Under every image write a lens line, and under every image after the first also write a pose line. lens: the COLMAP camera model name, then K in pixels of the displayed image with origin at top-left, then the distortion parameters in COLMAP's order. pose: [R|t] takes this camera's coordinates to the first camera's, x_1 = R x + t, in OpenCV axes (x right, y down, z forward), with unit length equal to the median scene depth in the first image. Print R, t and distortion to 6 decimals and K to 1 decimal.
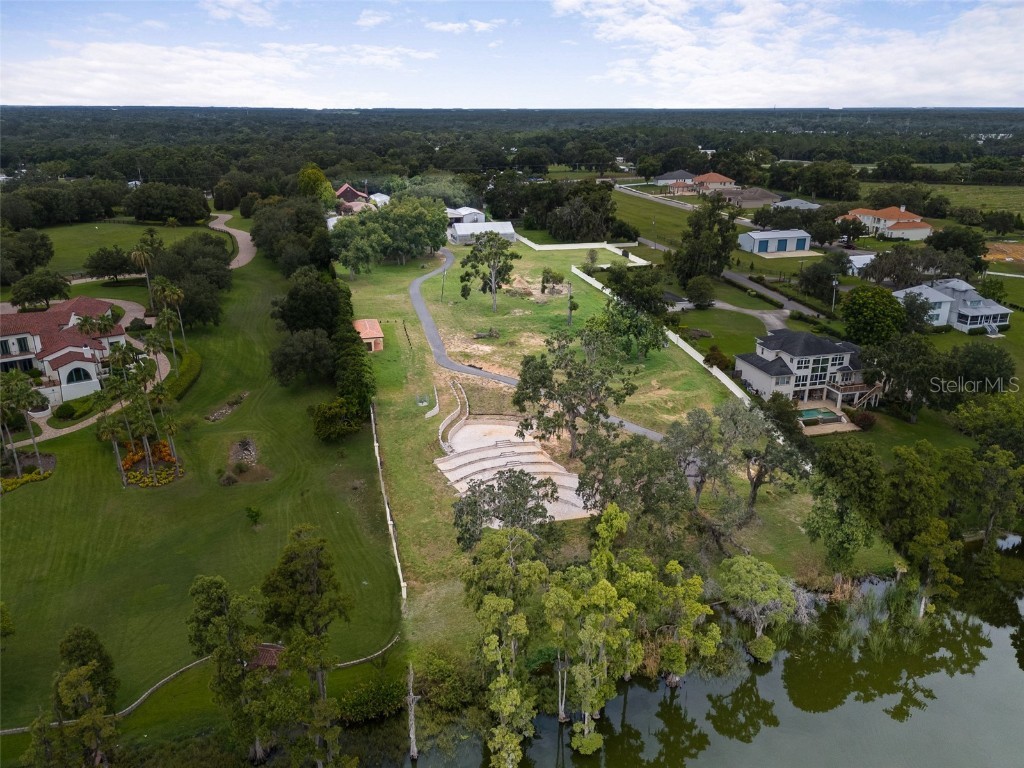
lens RADIAL K [[752.1, 0, 514.7], [0, 752.1, 395.6], [0, 0, 1]] dist [0.066448, -0.066396]
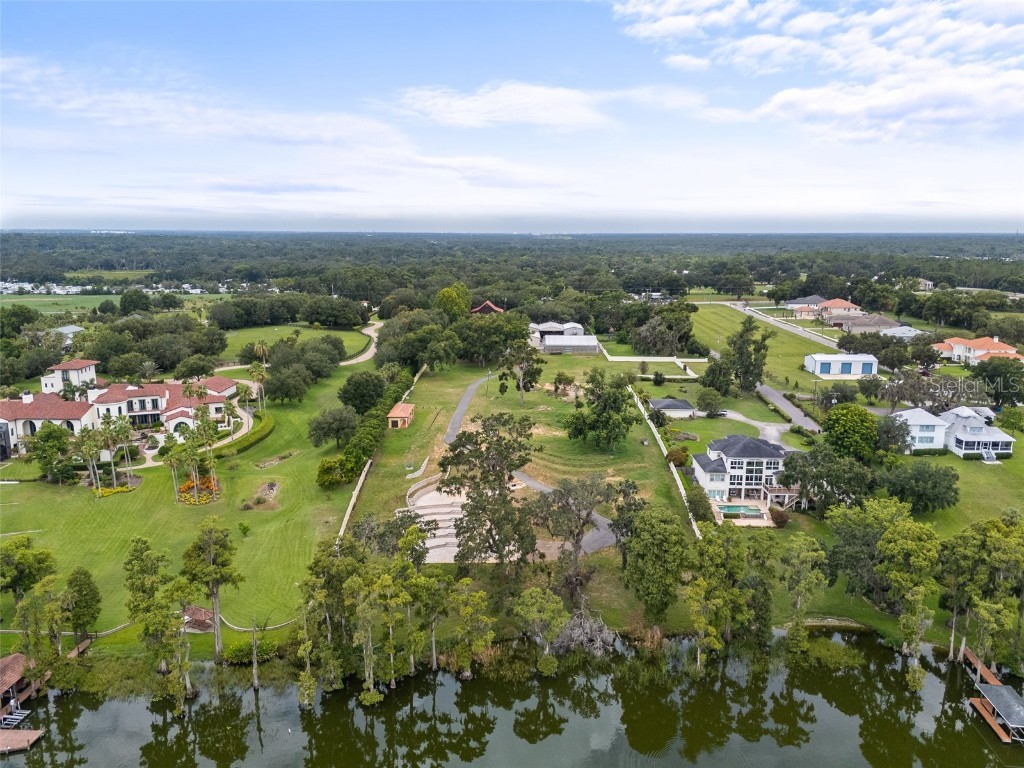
lens RADIAL K [[752.1, 0, 514.7], [0, 752.1, 395.6], [0, 0, 1]] dist [0.066448, -0.066396]
pose [[0.962365, 0.059836, -0.265091, 0.283327], [-0.098758, 0.985772, -0.136016, 0.033980], [0.253181, 0.157077, 0.954582, -0.135279]]
